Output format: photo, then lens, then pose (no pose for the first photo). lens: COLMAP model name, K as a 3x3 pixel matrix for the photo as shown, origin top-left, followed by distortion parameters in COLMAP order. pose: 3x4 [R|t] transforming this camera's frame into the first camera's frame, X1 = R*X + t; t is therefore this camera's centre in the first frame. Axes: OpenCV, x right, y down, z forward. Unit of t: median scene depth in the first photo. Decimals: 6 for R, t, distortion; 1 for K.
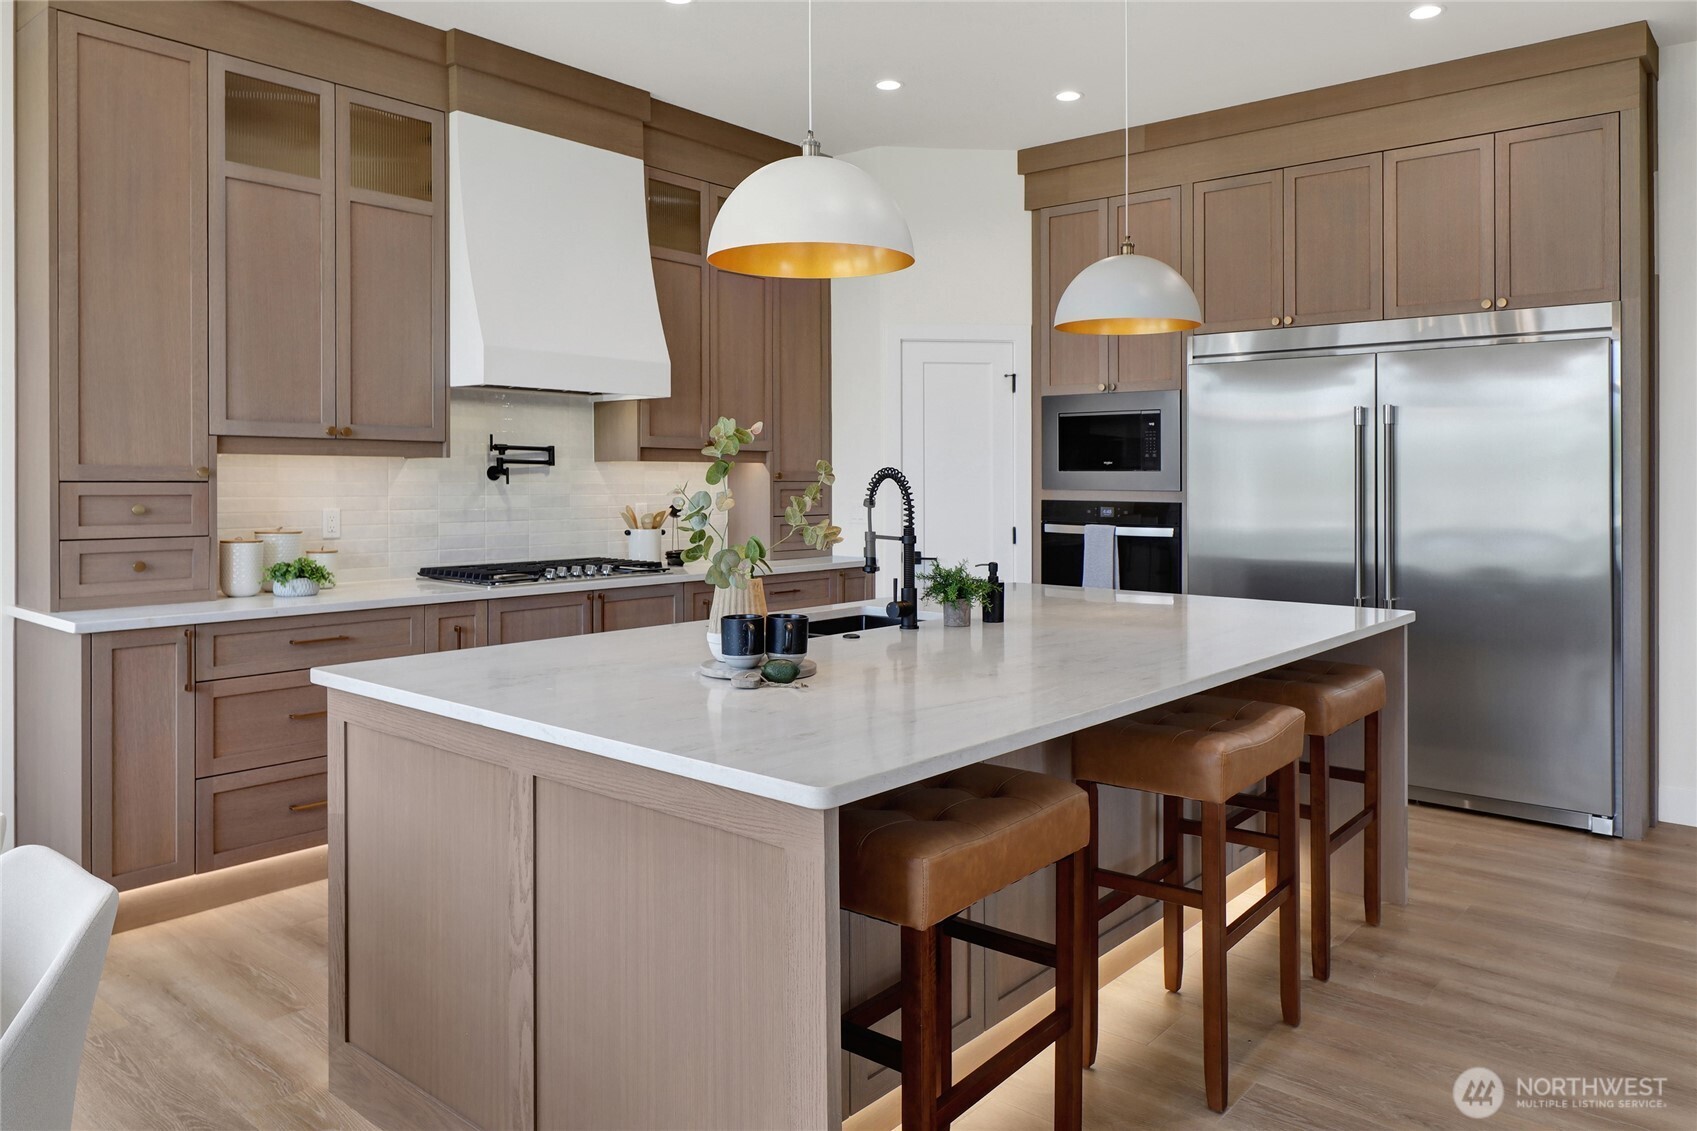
lens RADIAL K [[1189.1, 0, 906.0], [0, 1189.1, 479.2], [0, 0, 1]] dist [0.001876, 0.000902]
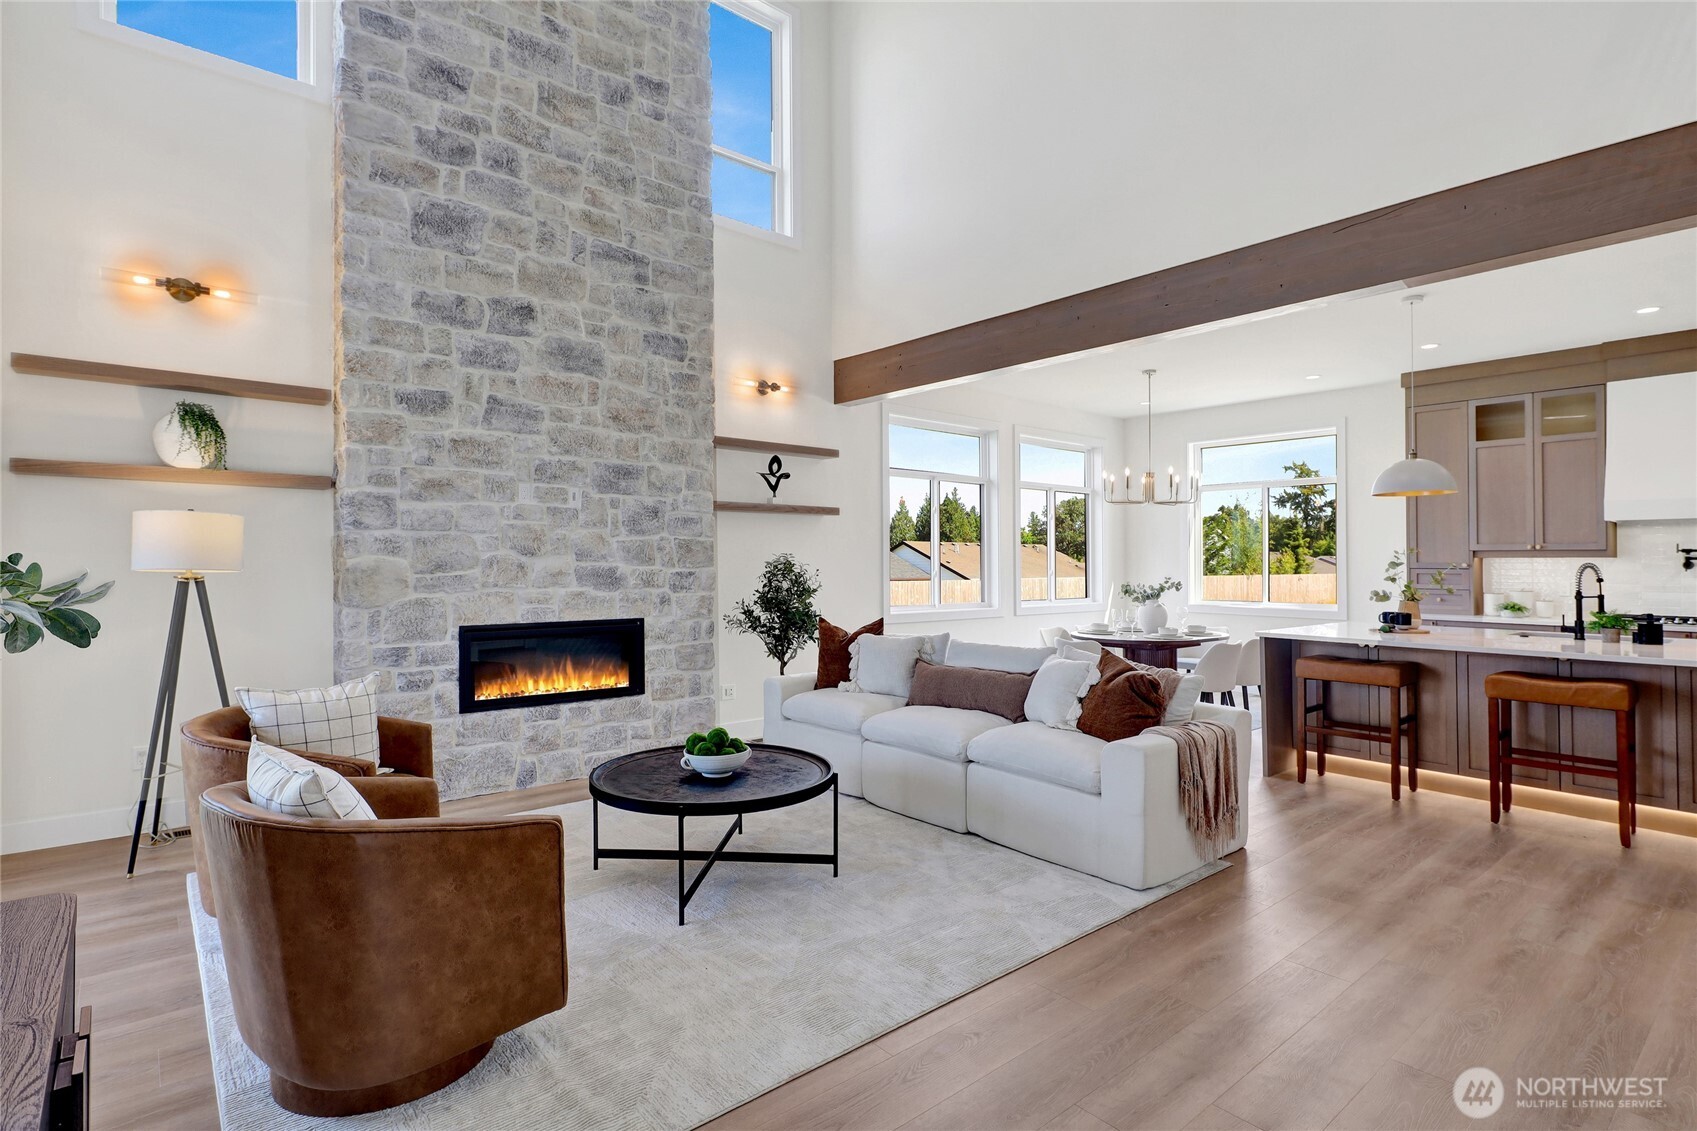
lens RADIAL K [[831.9, 0, 848.5], [0, 831.9, 565.5], [0, 0, 1]] dist [-0.000477, -0.000589]
pose [[-0.175125, -0.002460, -0.984543, 1.201201], [-0.000822, 0.999997, -0.002352, -0.000469], [0.984546, 0.000397, -0.175127, -0.007138]]
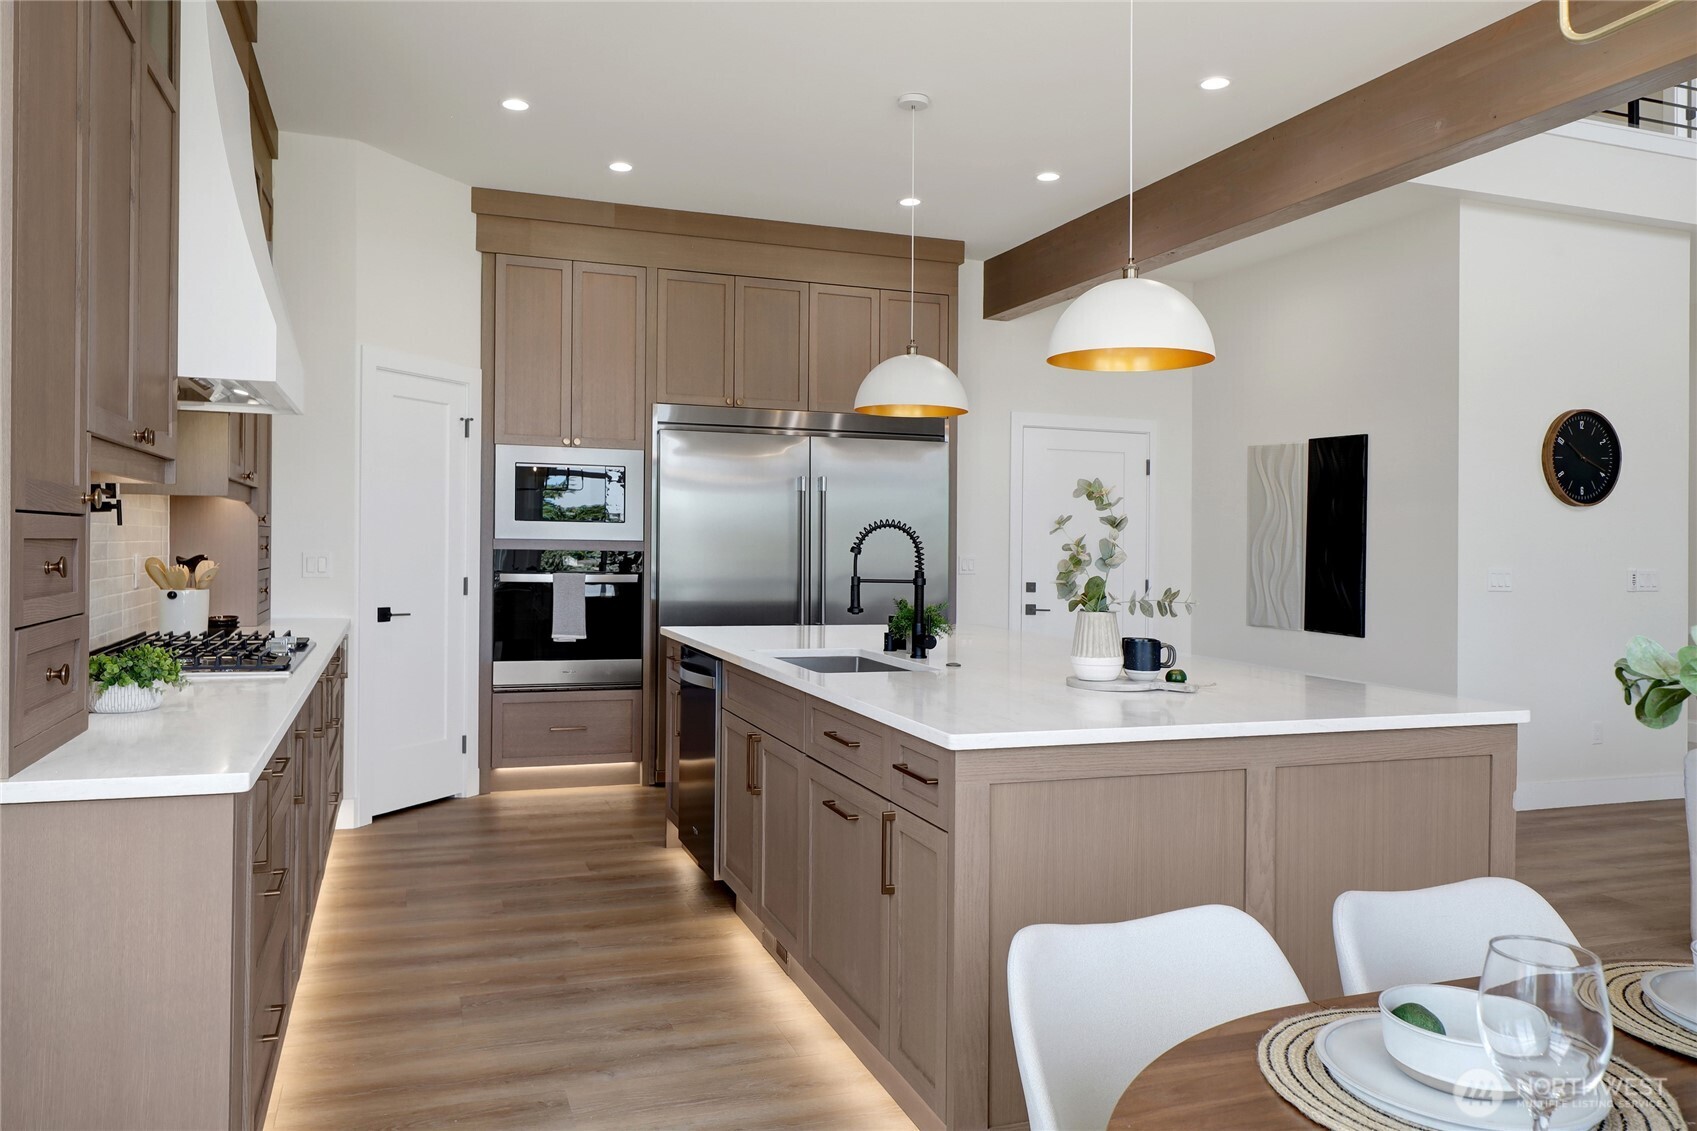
lens RADIAL K [[1154.1, 0, 823.5], [0, 1154.1, 550.4], [0, 0, 1]] dist [-0.013176, -0.001769]
pose [[0.530191, -0.001797, 0.847876, -0.738464], [-0.012540, 0.999872, 0.009960, 0.007276], [-0.847785, -0.015913, 0.530101, 0.354787]]
